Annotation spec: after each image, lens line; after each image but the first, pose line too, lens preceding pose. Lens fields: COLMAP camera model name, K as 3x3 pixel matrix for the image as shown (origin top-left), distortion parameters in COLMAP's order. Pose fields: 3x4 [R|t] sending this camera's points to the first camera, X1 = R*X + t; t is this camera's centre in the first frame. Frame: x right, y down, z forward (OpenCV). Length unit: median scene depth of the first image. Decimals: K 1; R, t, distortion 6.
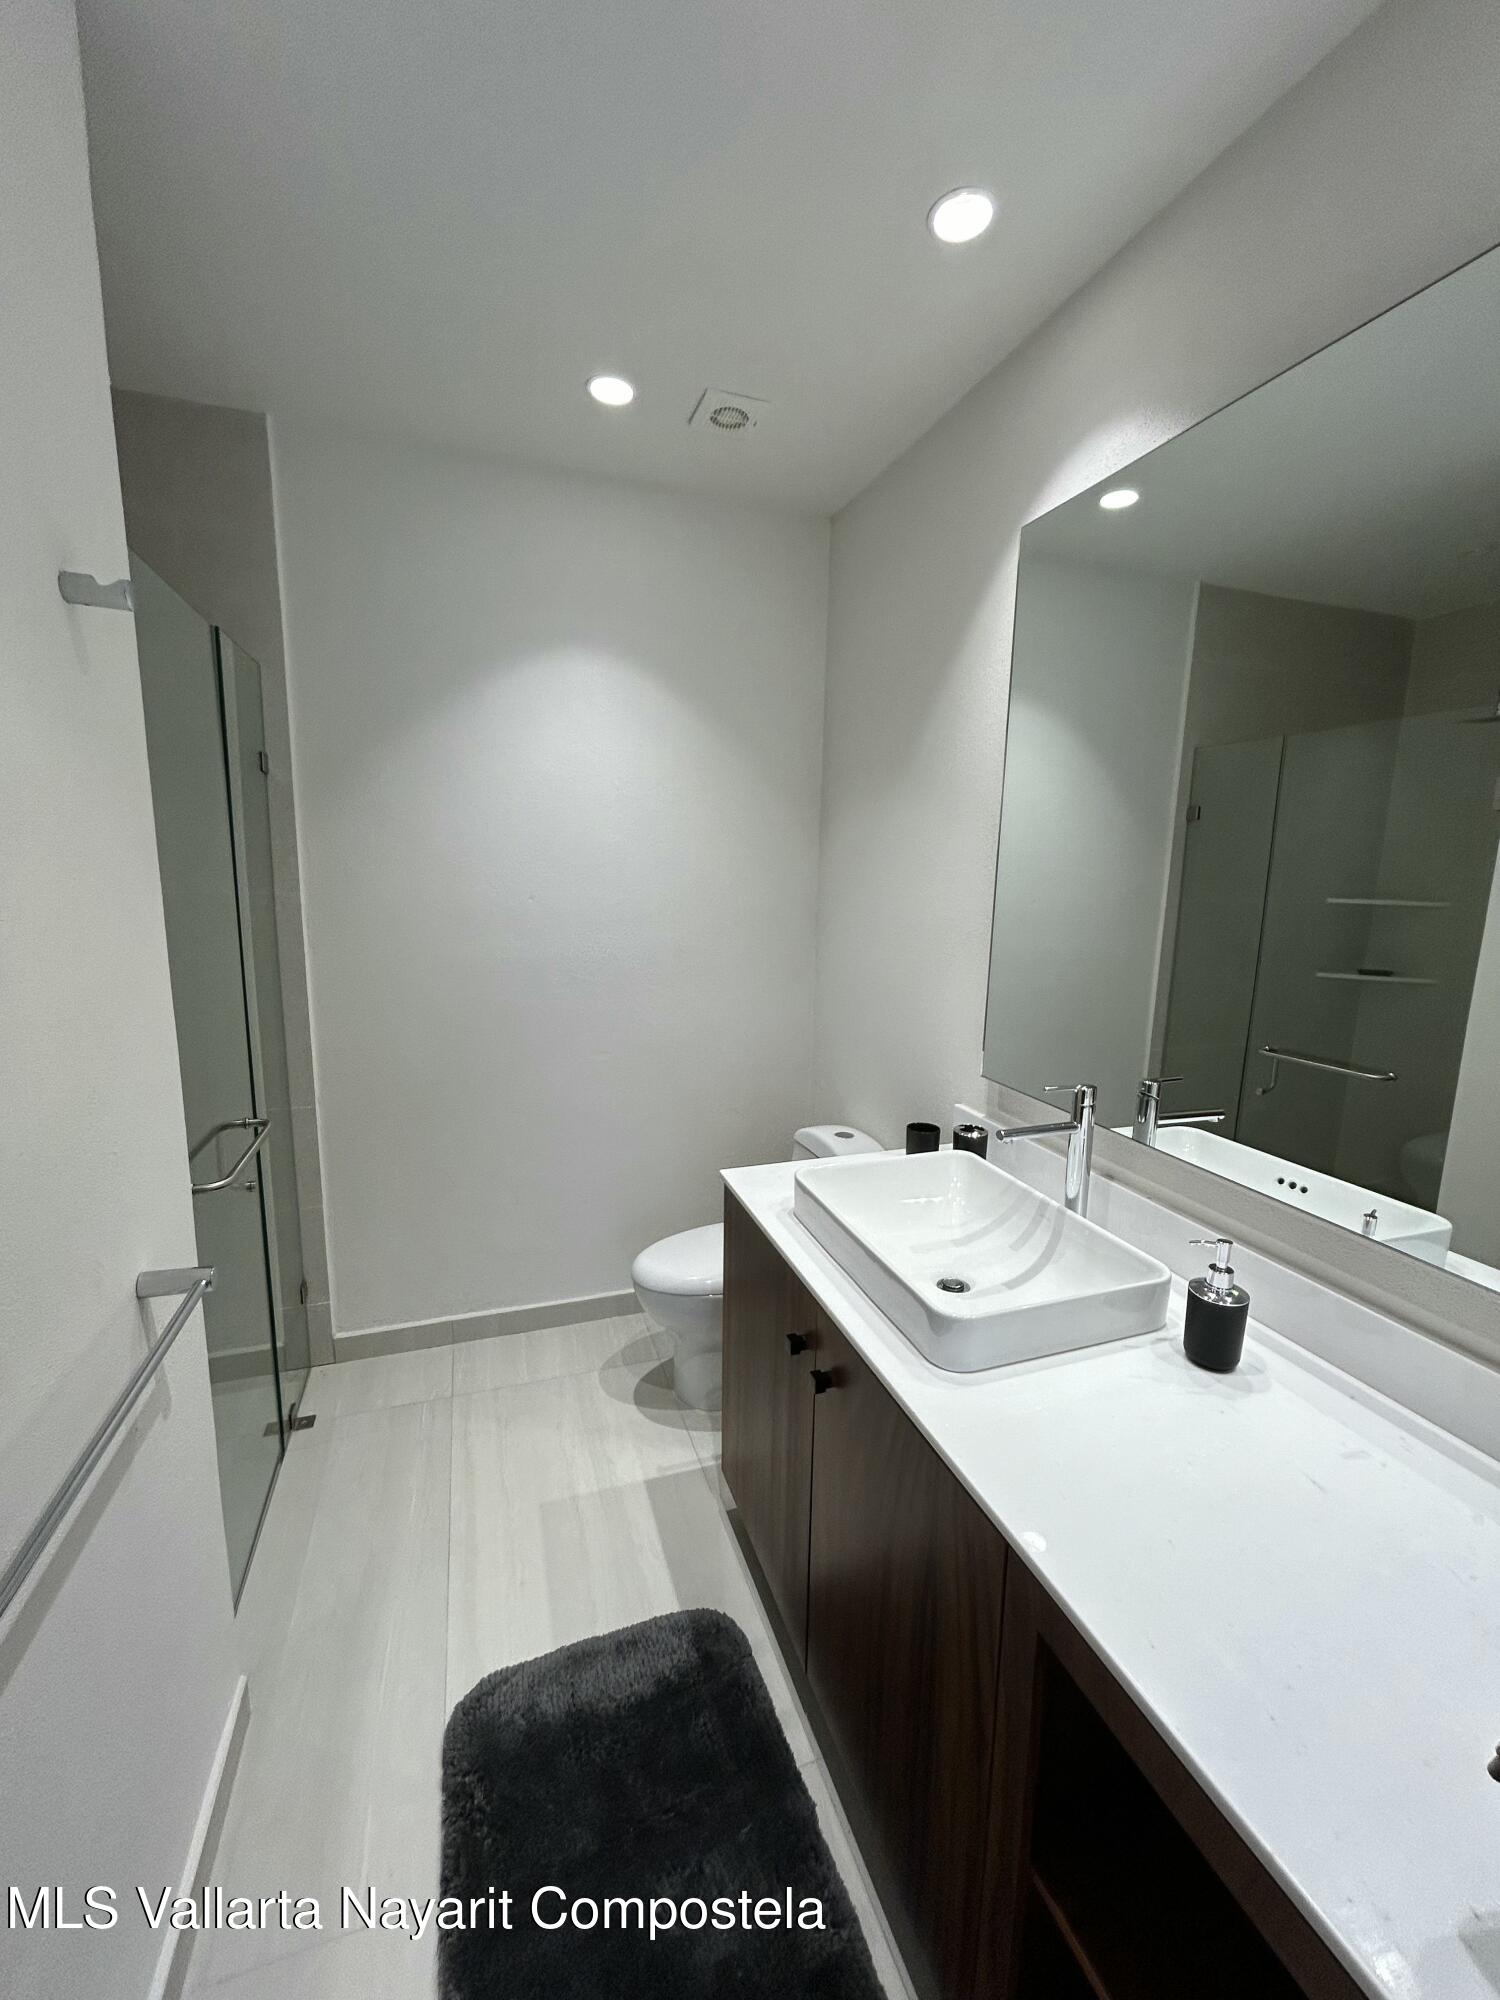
lens RADIAL K [[802.8, 0, 750.5], [0, 802.8, 997.3], [0, 0, 1]] dist [0.004158, 0.000791]
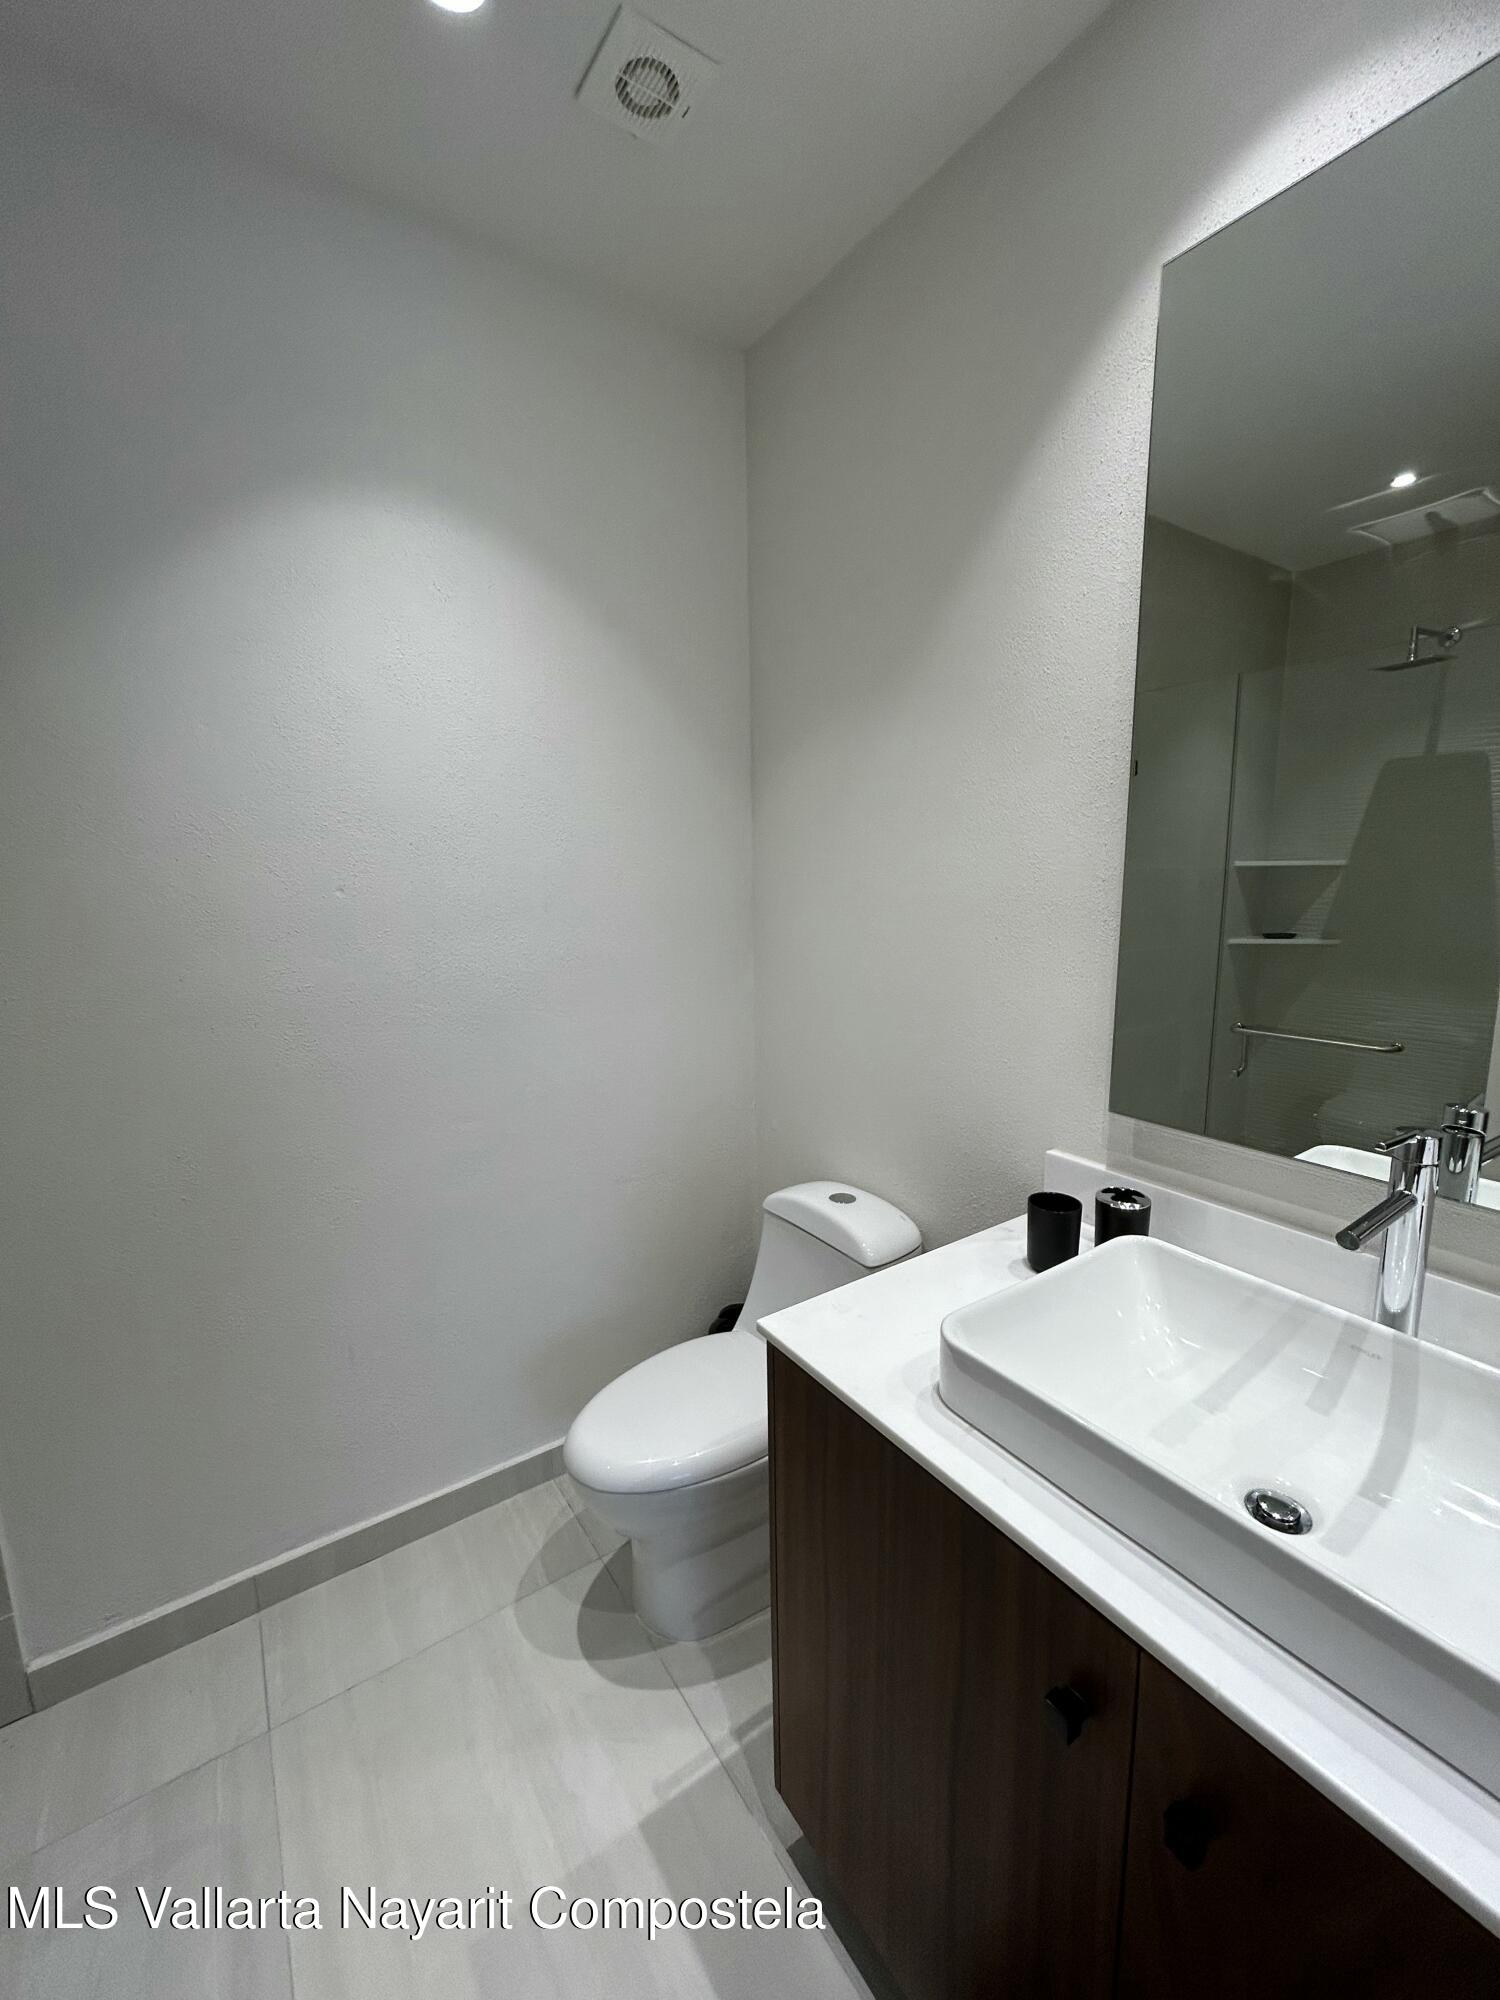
lens RADIAL K [[802.8, 0, 748.6], [0, 802.8, 999.5], [0, 0, 1]] dist [0.004158, 0.000791]
pose [[0.965645, -0.077618, 0.248002, -0.154275], [0.077346, 0.996945, 0.010854, -0.024622], [-0.248087, 0.008700, 0.968699, 0.376473]]
